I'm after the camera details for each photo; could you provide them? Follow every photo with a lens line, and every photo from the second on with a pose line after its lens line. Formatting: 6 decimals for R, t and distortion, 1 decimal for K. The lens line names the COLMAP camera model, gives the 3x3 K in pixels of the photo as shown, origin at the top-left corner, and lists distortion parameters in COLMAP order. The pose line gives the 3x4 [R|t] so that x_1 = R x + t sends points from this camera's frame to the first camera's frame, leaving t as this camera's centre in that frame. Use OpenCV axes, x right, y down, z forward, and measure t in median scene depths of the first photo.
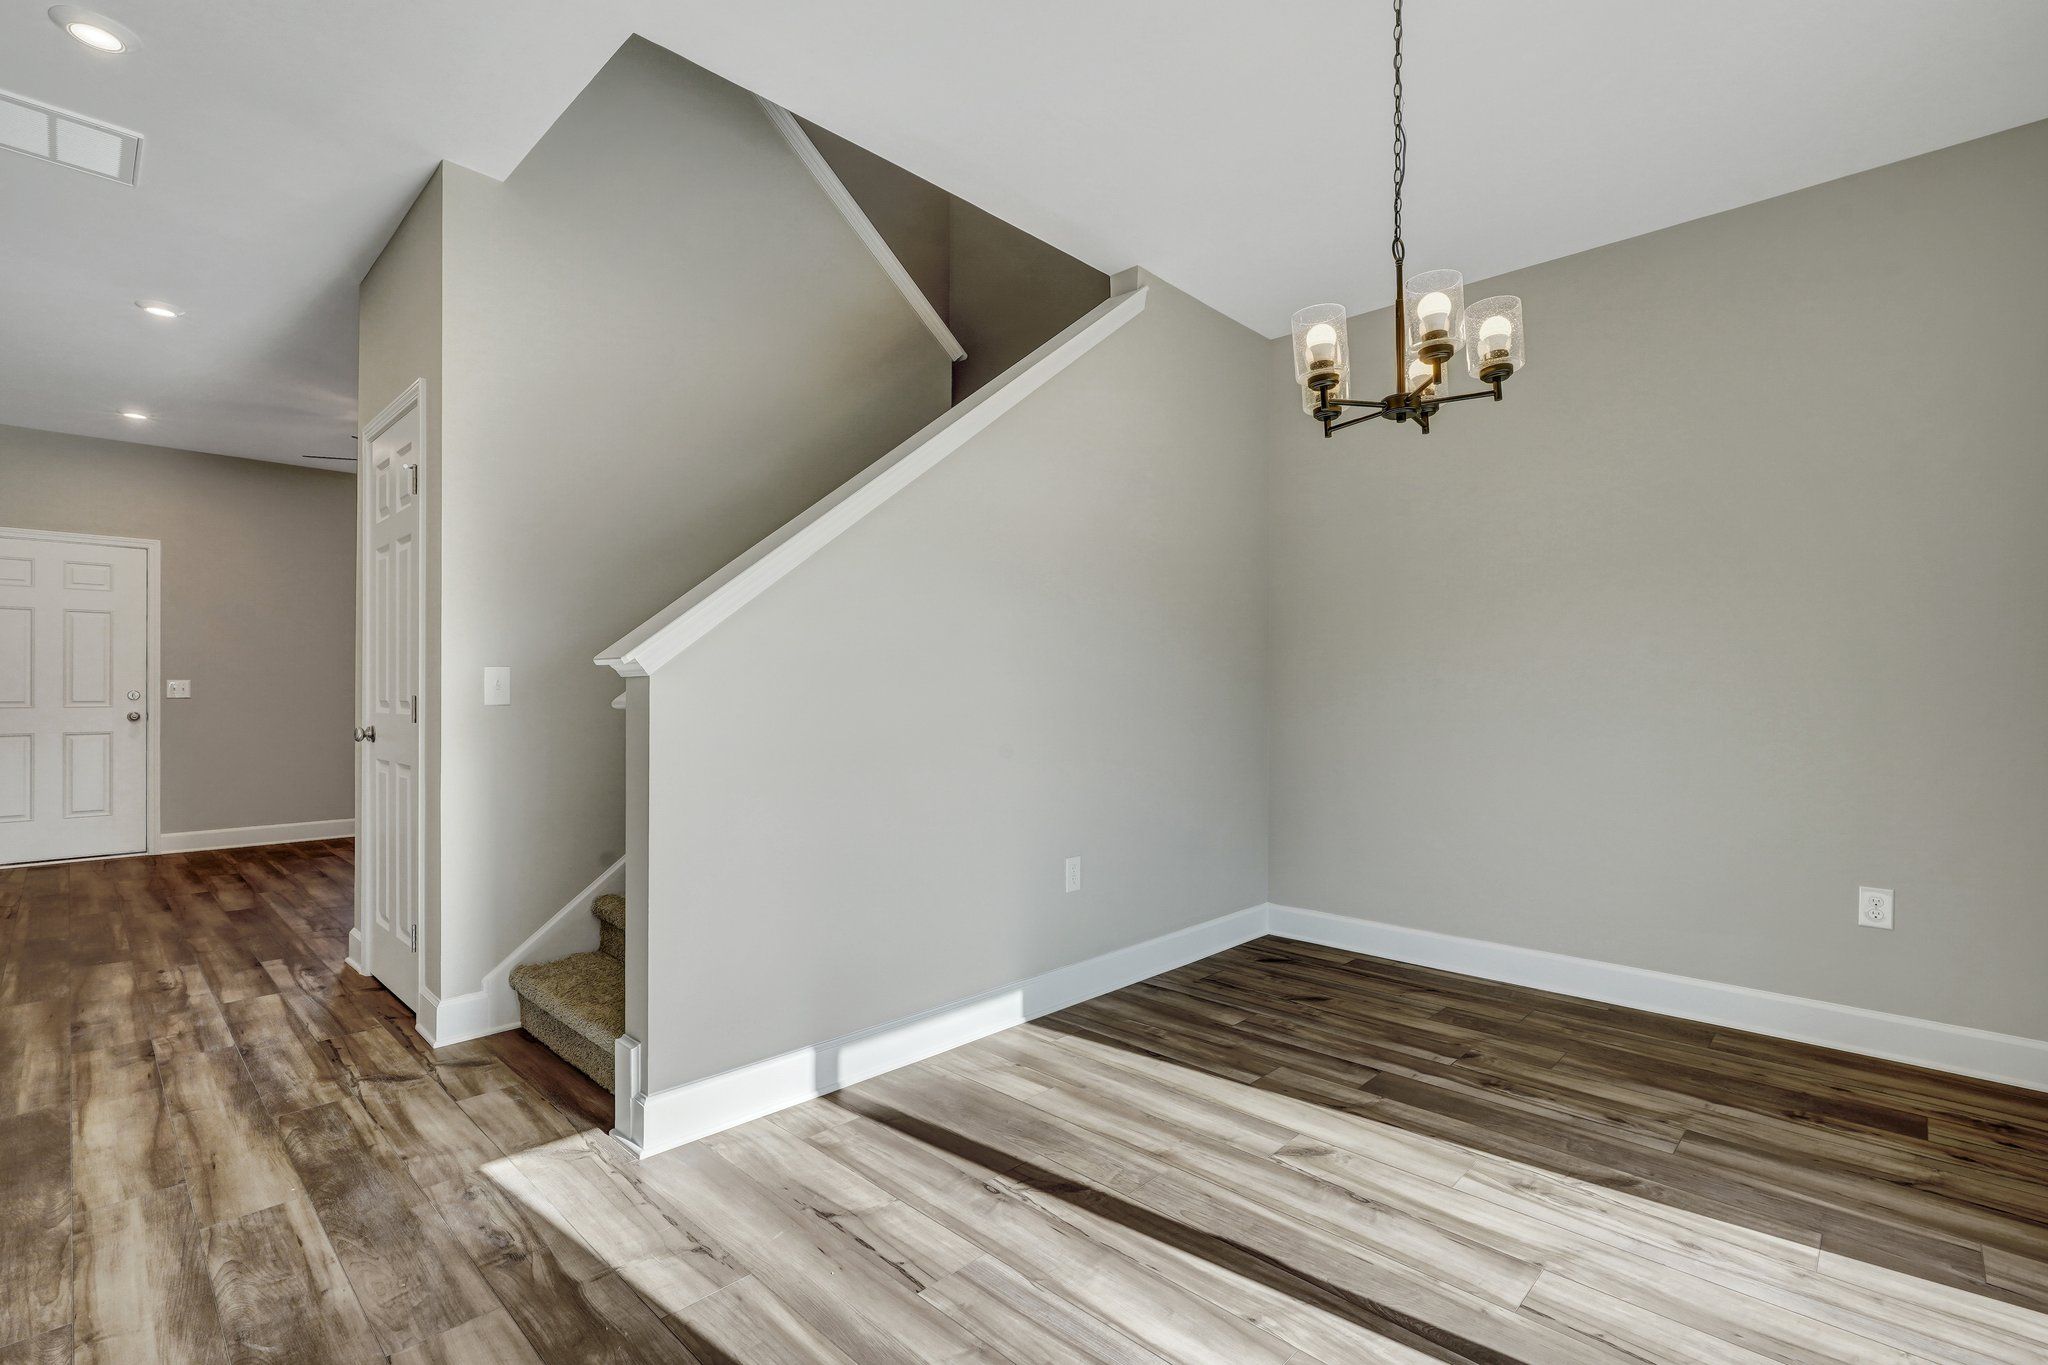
lens RADIAL K [[958.3, 0, 1024.0], [0, 958.3, 682.5], [0, 0, 1]] dist [-0.030471, 0.009188]
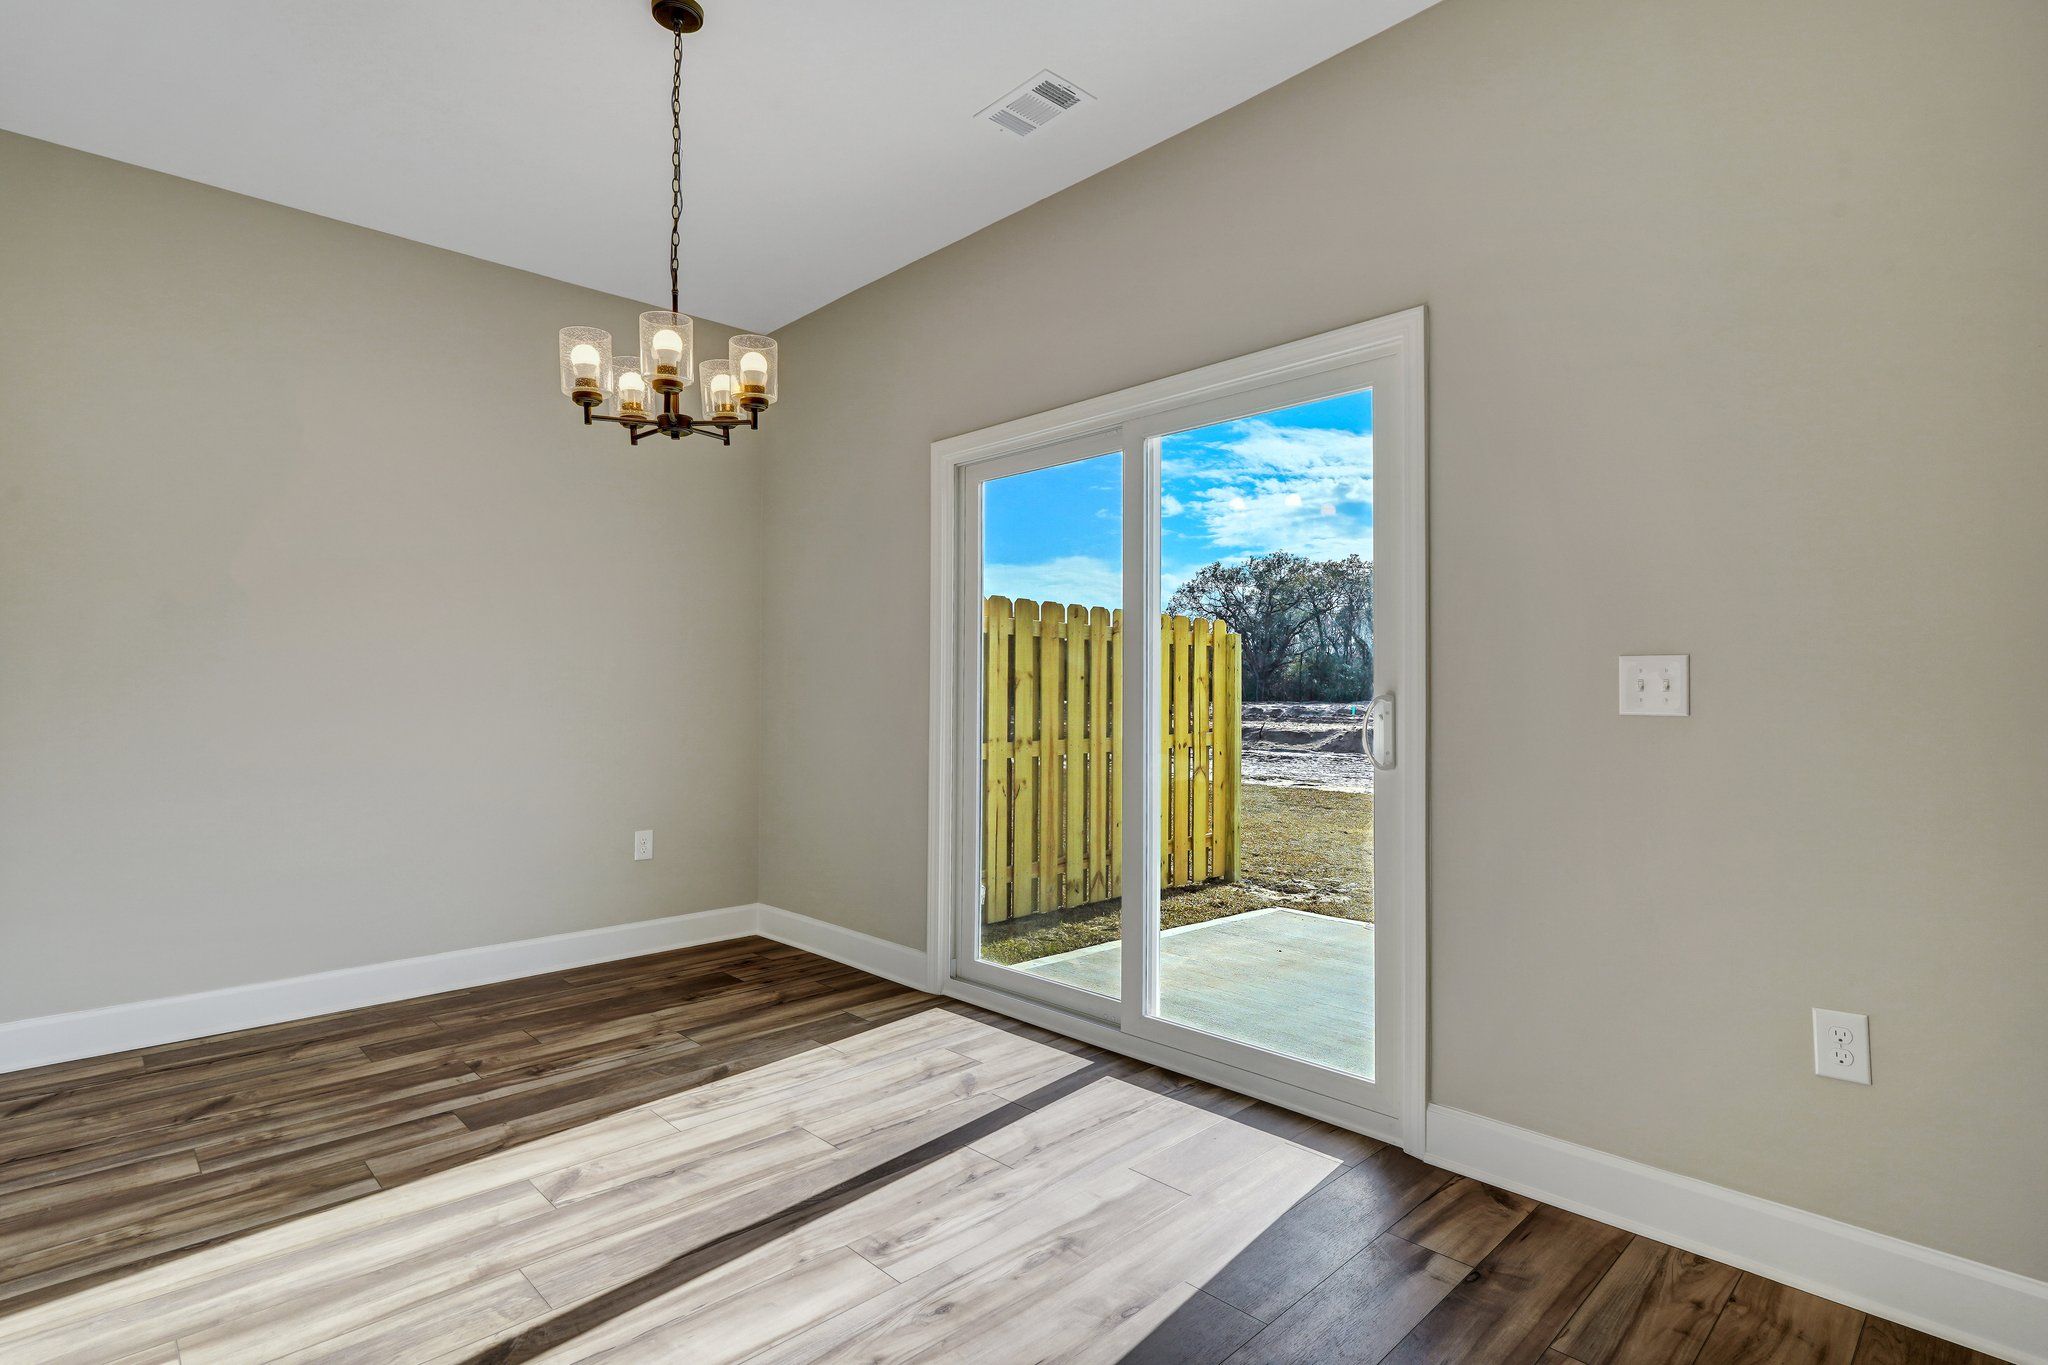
lens RADIAL K [[958.3, 0, 1024.0], [0, 958.3, 682.5], [0, 0, 1]] dist [-0.030471, 0.009188]
pose [[0.032636, -0.000132, 0.999467, -0.617151], [-0.009589, 0.999954, 0.000445, -0.017302], [-0.999421, -0.009598, 0.032634, 0.486970]]
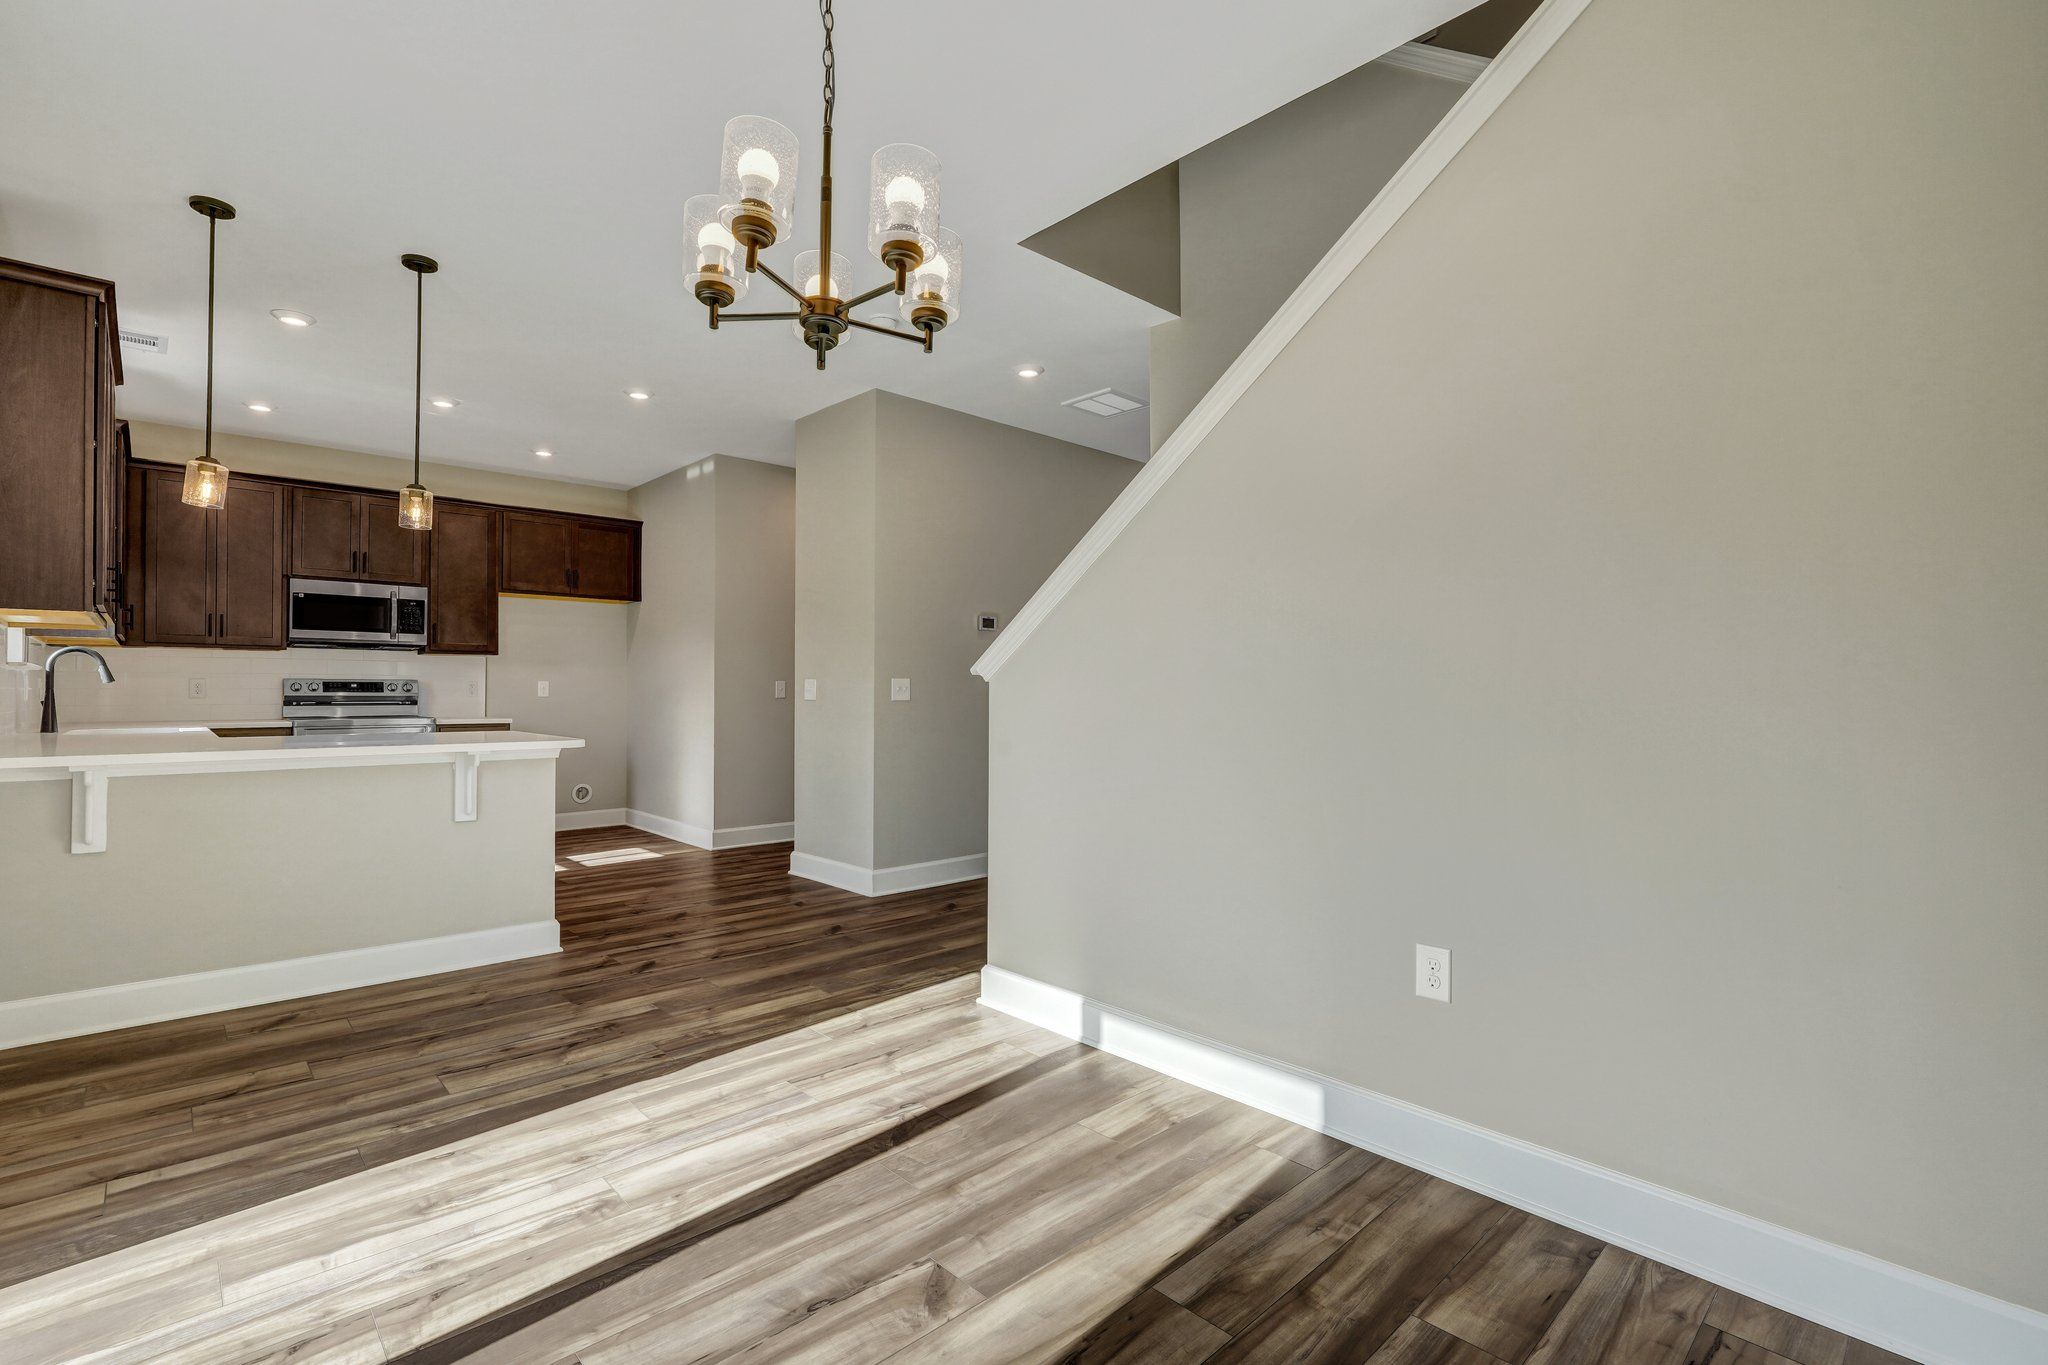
lens RADIAL K [[920.0, 0, 1024.0], [0, 920.0, 682.5], [0, 0, 1]] dist [0.002080, 0.000959]
pose [[-0.053628, -0.010919, -0.998501, 1.022238], [0.004799, 0.999926, -0.011192, -0.005287], [0.998549, -0.005392, -0.053572, 1.068436]]
